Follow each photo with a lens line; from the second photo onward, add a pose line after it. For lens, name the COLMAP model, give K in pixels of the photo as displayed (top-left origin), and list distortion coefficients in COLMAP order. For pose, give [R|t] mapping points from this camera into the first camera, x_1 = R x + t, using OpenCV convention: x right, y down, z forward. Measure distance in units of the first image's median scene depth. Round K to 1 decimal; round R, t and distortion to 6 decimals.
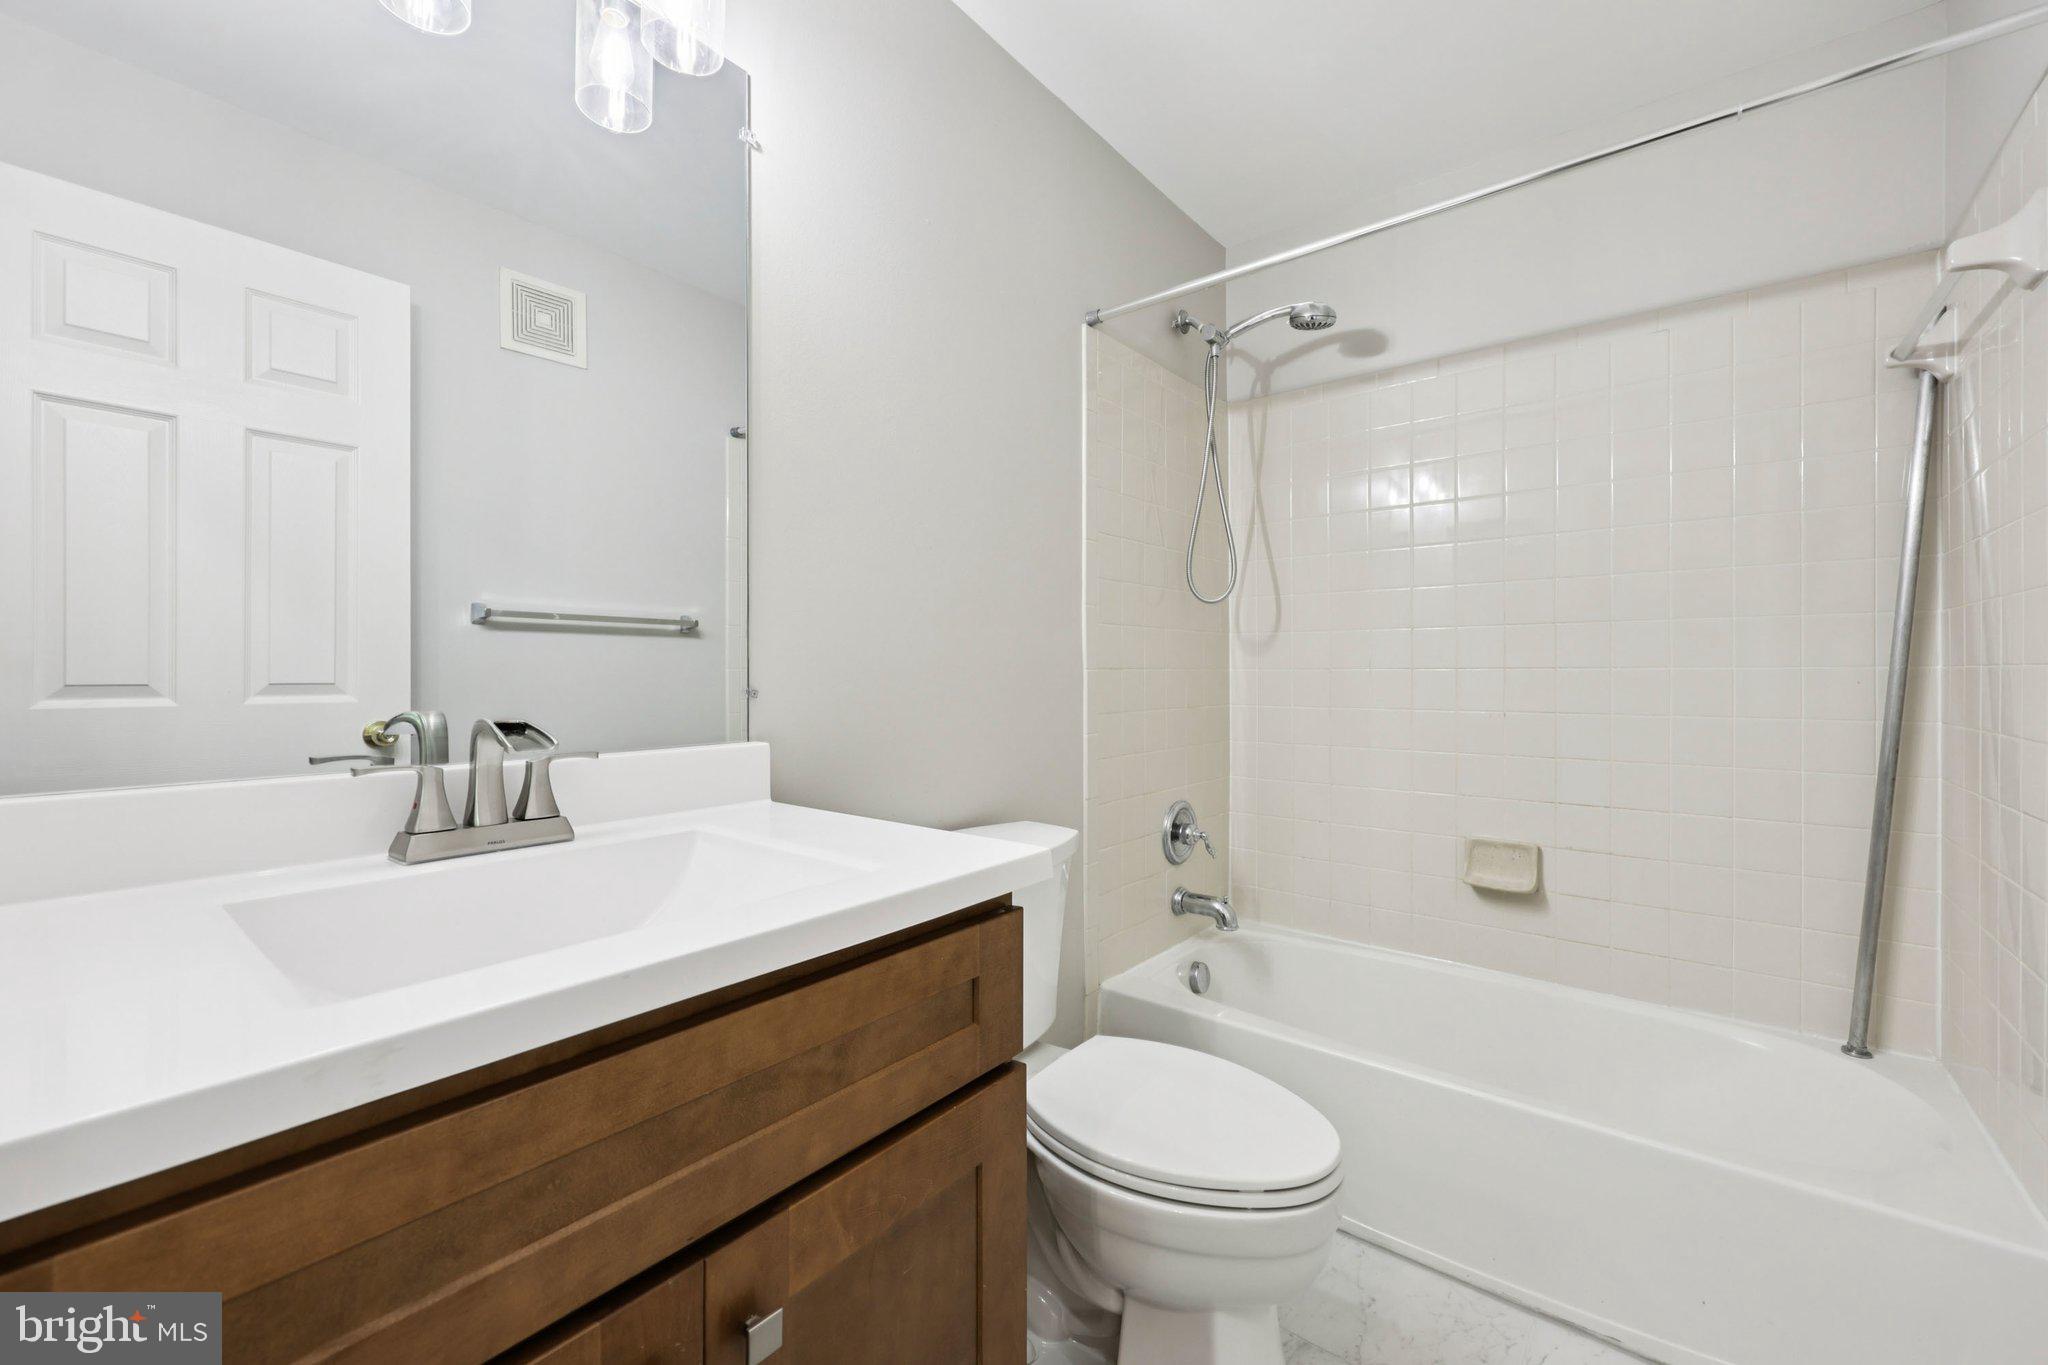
lens RADIAL K [[841.6, 0, 1024.7], [0, 841.6, 674.9], [0, 0, 1]] dist [0.000613, -0.000226]
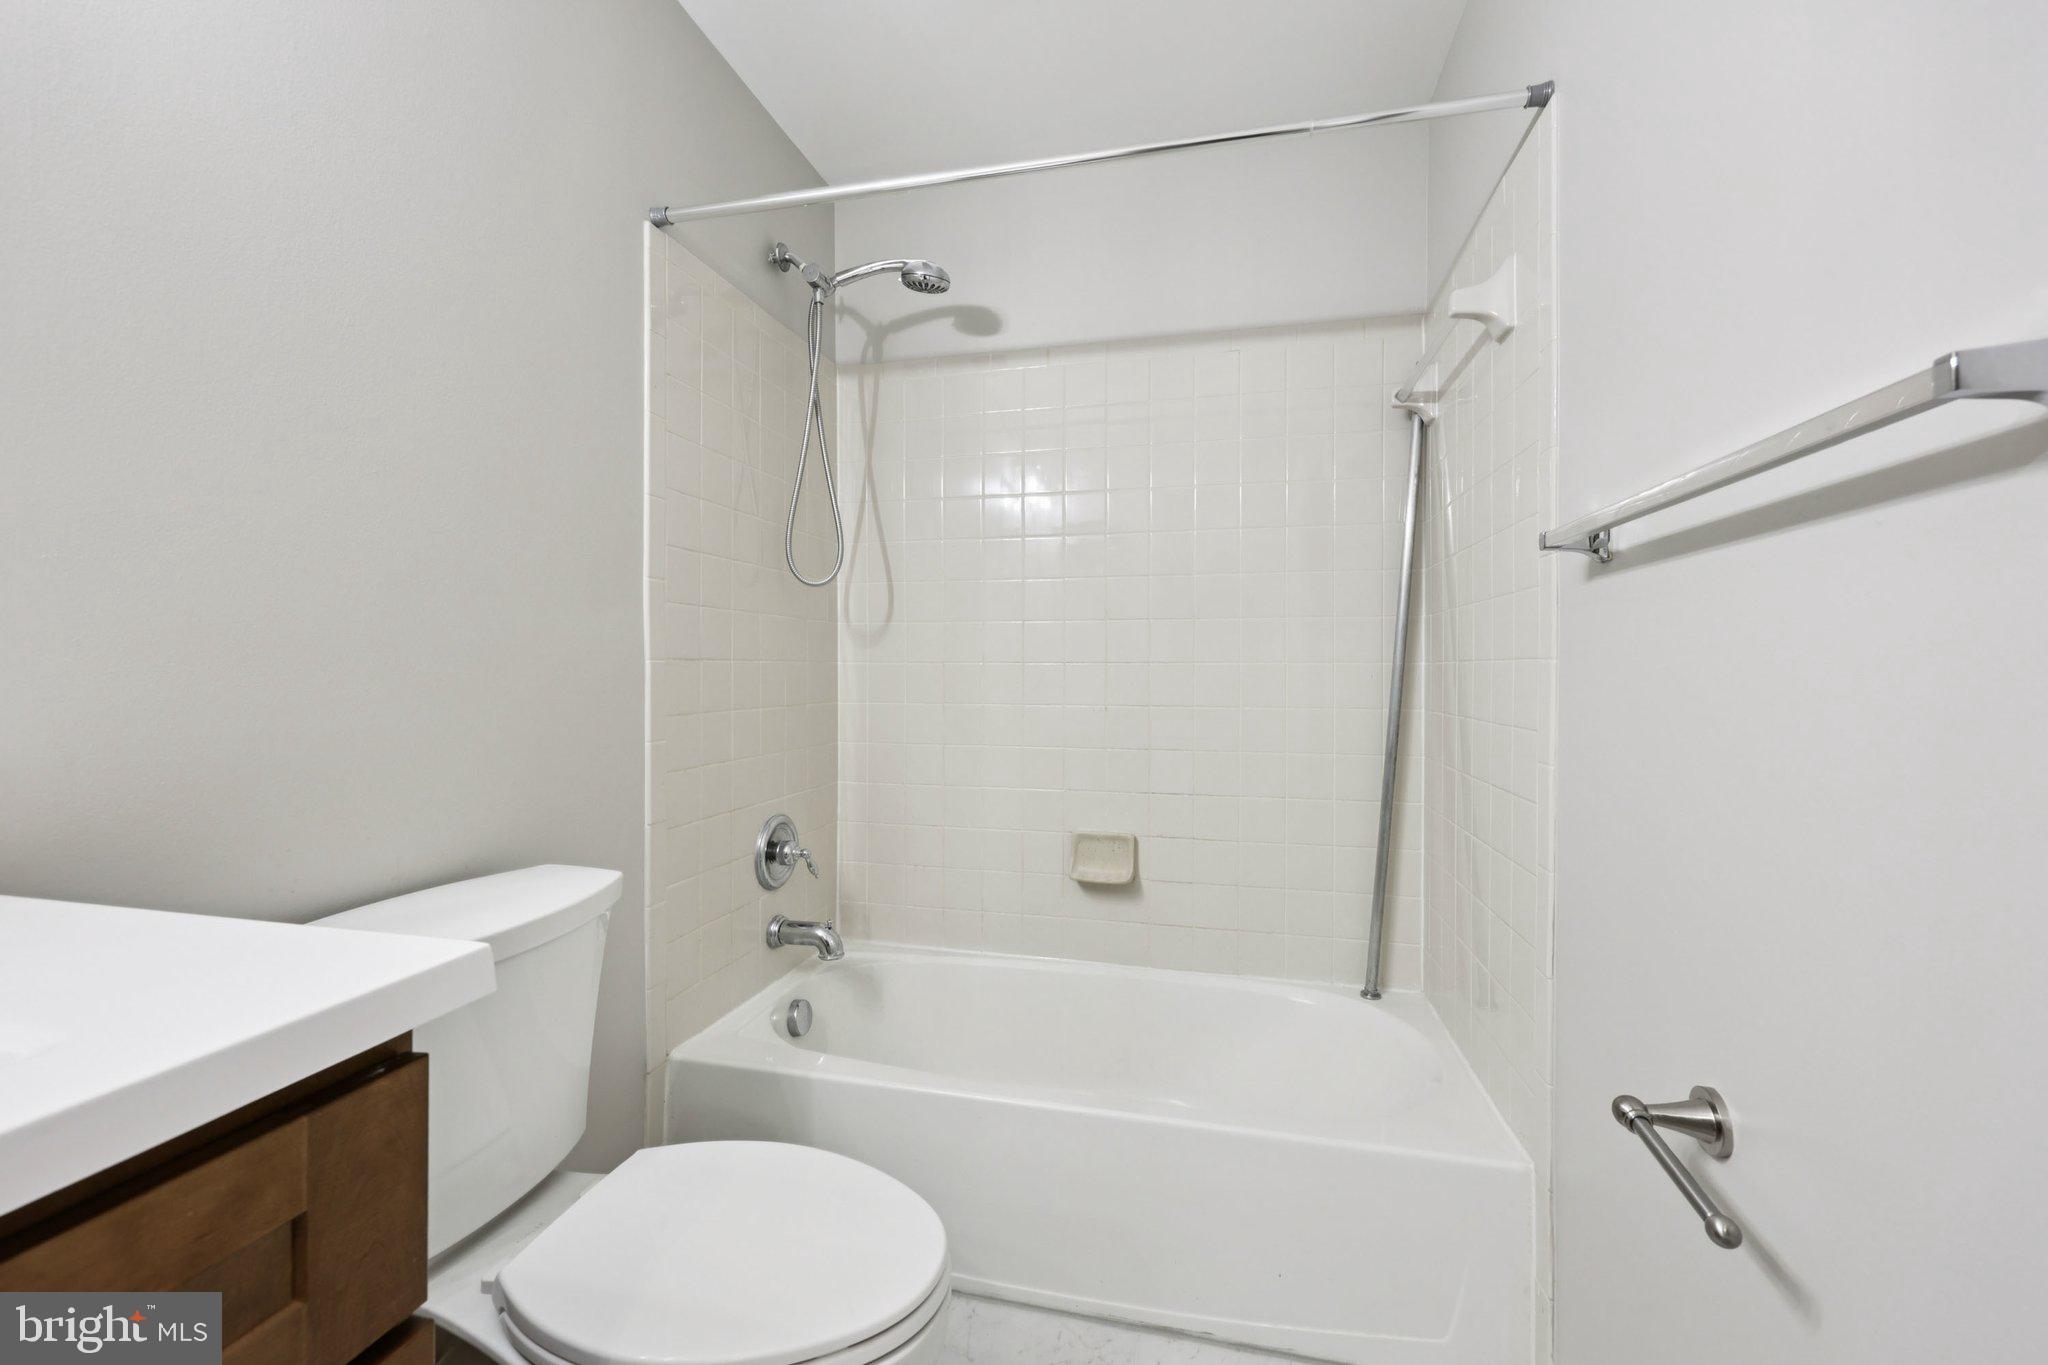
lens RADIAL K [[841.6, 0, 1024.7], [0, 841.6, 674.9], [0, 0, 1]] dist [0.000613, -0.000226]
pose [[0.906053, 0.000745, 0.423163, 0.052885], [-0.002406, 0.999991, 0.003391, 0.003716], [-0.423156, -0.004091, 0.906047, 0.123738]]
